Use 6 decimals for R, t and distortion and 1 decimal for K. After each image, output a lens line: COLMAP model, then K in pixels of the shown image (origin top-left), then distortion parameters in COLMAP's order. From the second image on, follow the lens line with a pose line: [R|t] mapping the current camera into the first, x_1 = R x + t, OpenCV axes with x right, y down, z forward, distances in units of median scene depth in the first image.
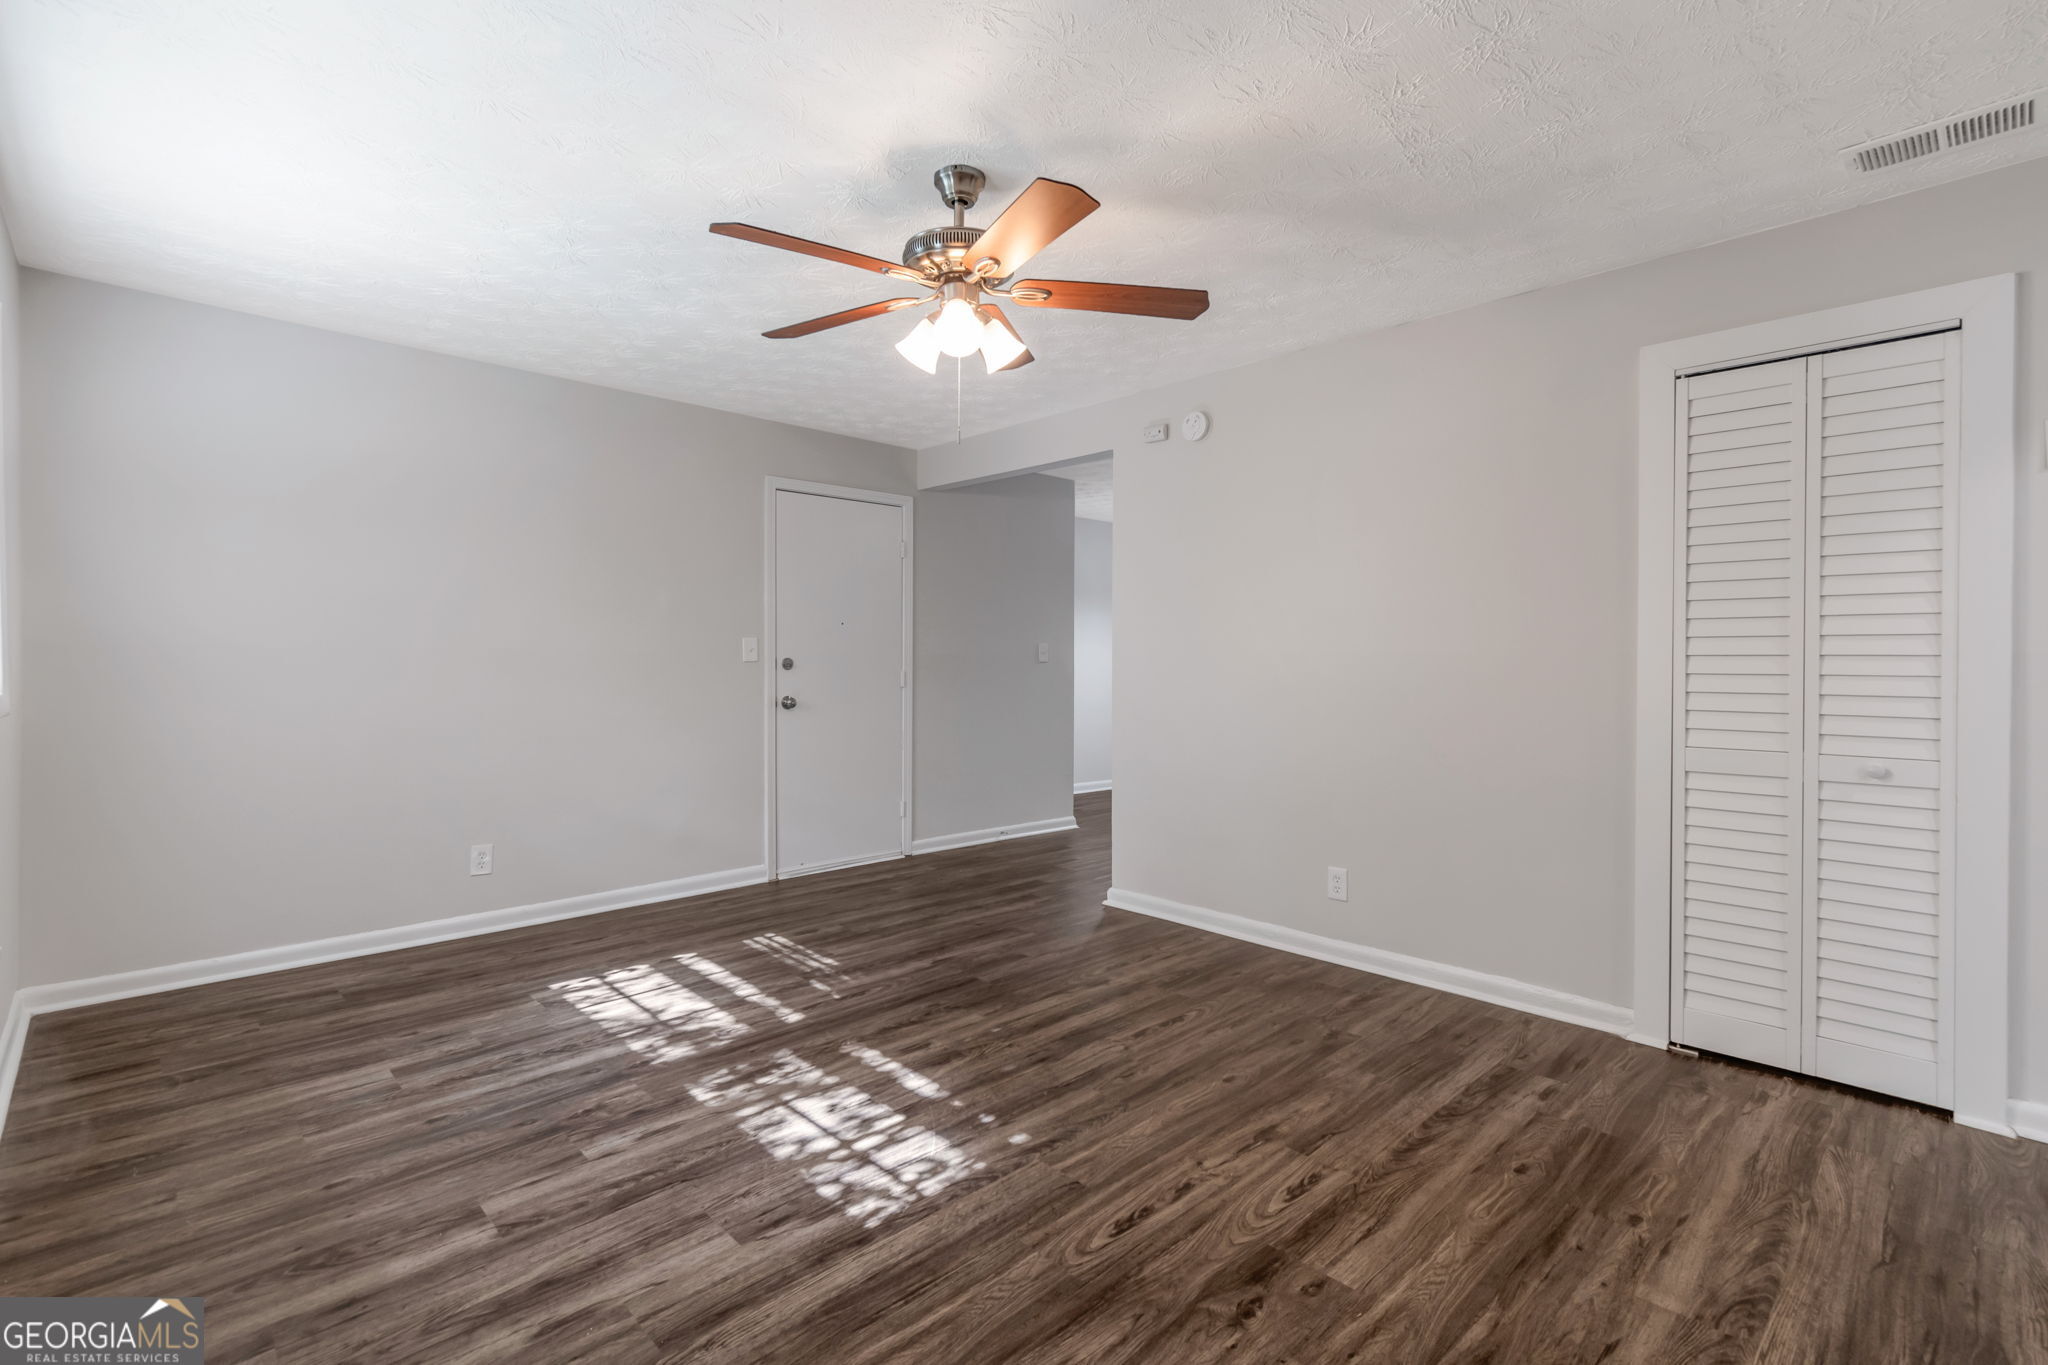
lens RADIAL K [[927.4, 0, 1025.4], [0, 927.4, 670.2], [0, 0, 1]] dist [0.001494, -0.000265]
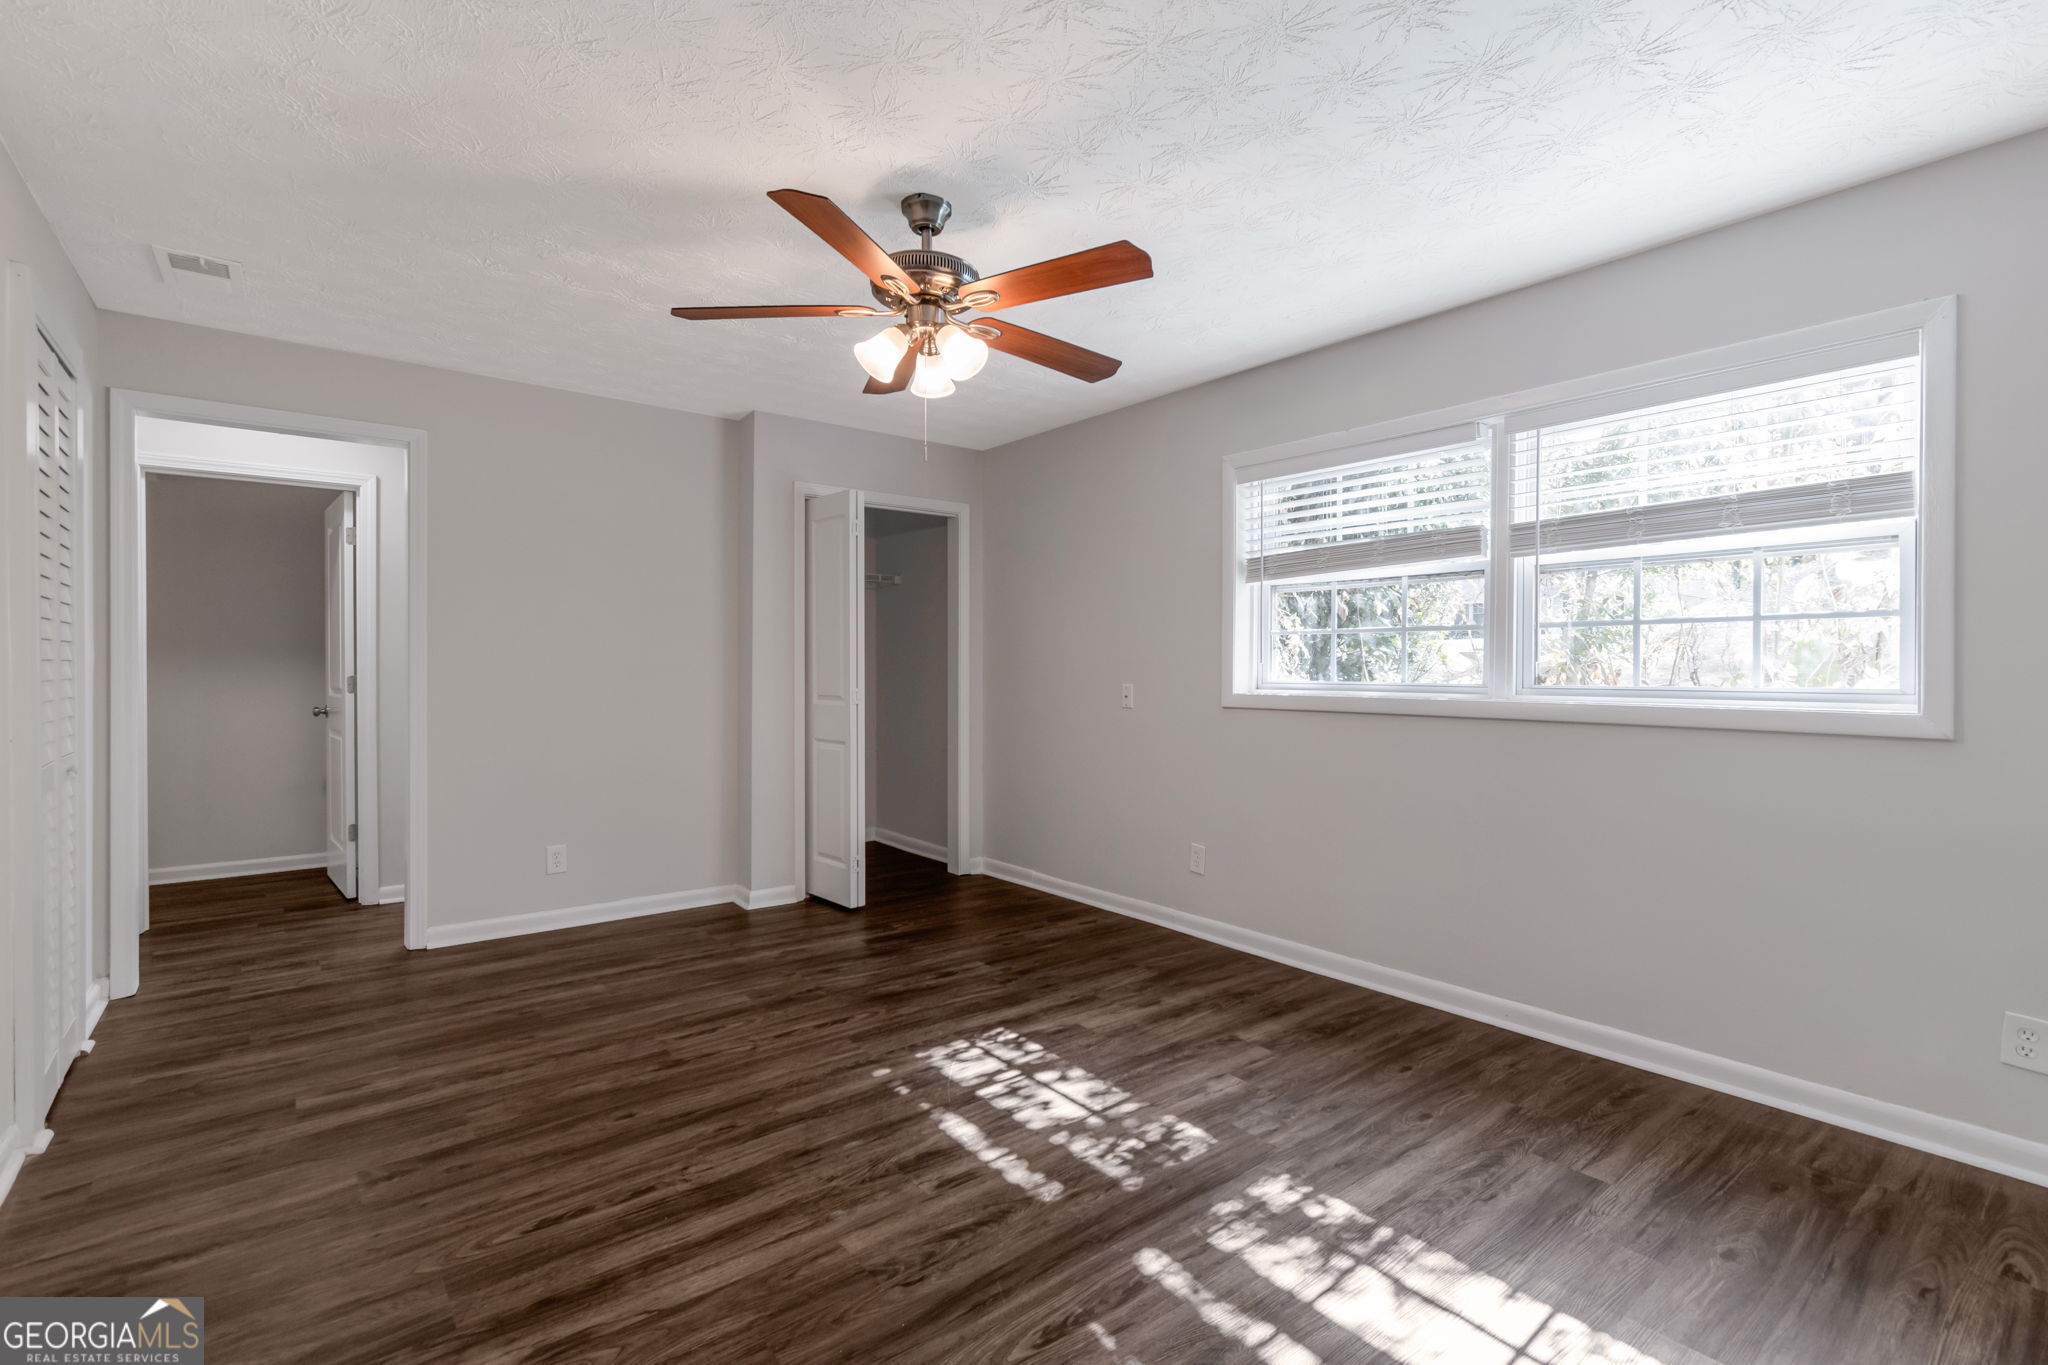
lens RADIAL K [[927.4, 0, 1023.2], [0, 927.4, 666.7], [0, 0, 1]] dist [0.001494, -0.000265]
pose [[-0.995083, -0.010476, 0.098487, -0.279475], [-0.009446, 0.999896, 0.010918, -0.022051], [-0.098591, 0.009934, -0.995078, 2.021684]]
